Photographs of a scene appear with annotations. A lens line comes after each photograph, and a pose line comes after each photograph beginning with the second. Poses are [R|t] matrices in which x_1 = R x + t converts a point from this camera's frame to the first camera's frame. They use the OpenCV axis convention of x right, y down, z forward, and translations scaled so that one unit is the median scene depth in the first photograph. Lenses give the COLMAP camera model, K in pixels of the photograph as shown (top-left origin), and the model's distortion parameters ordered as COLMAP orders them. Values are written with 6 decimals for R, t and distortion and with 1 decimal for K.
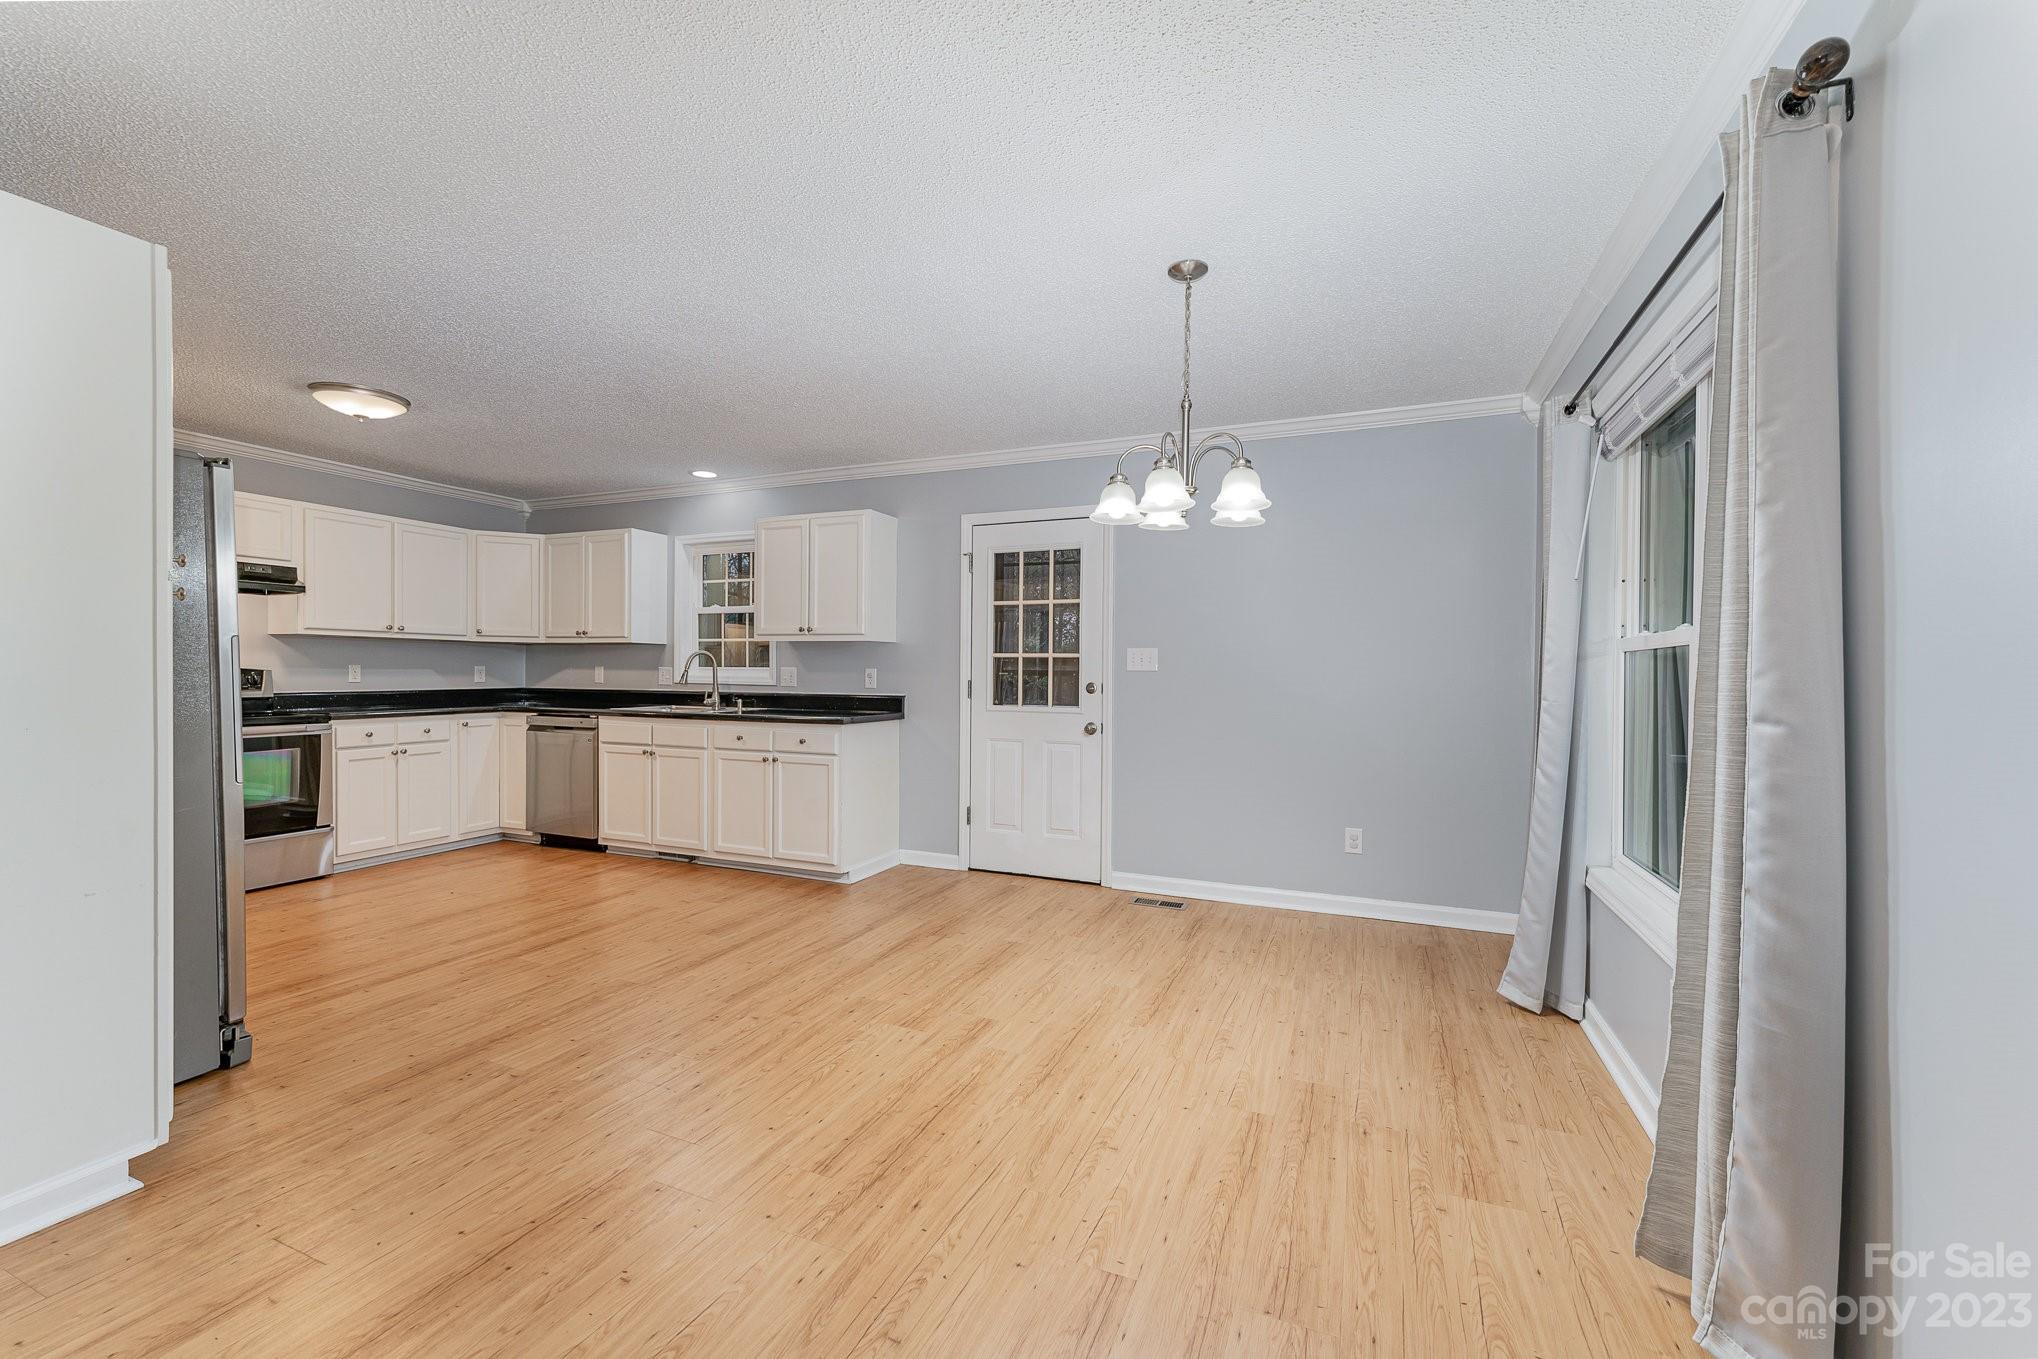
lens RADIAL K [[826.5, 0, 1001.0], [0, 826.5, 678.6], [0, 0, 1]] dist [0.001121, -0.000039]
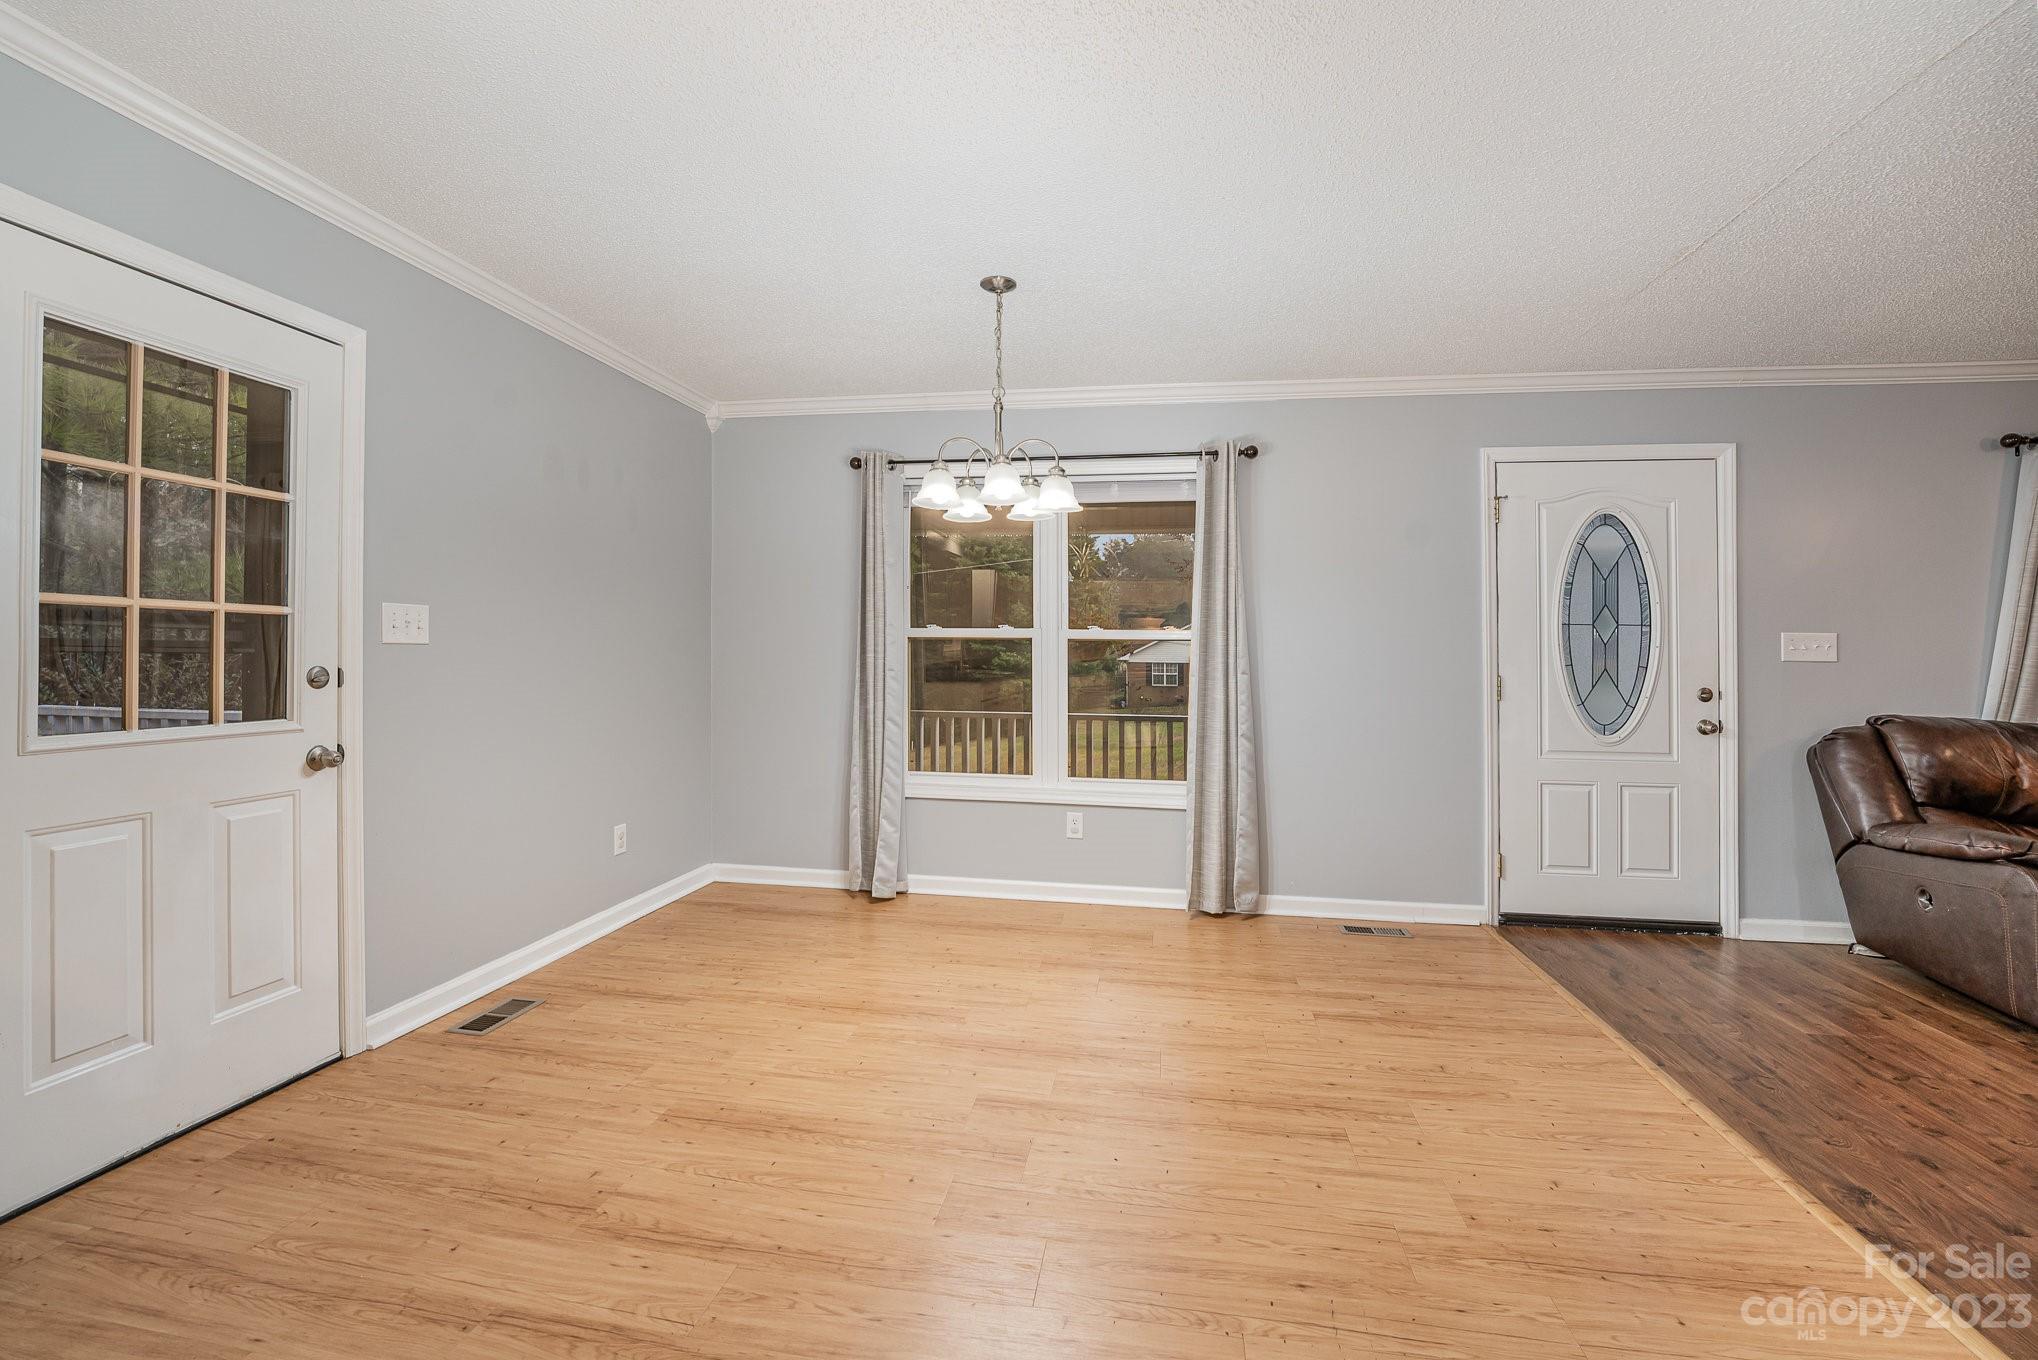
lens RADIAL K [[878.1, 0, 1021.7], [0, 878.1, 649.6], [0, 0, 1]] dist [-0.013019, -0.000351]
pose [[-0.262548, -0.006640, 0.964896, -0.626036], [-0.014769, 0.999887, 0.002862, -0.016277], [-0.964806, -0.013500, -0.262616, 0.894581]]
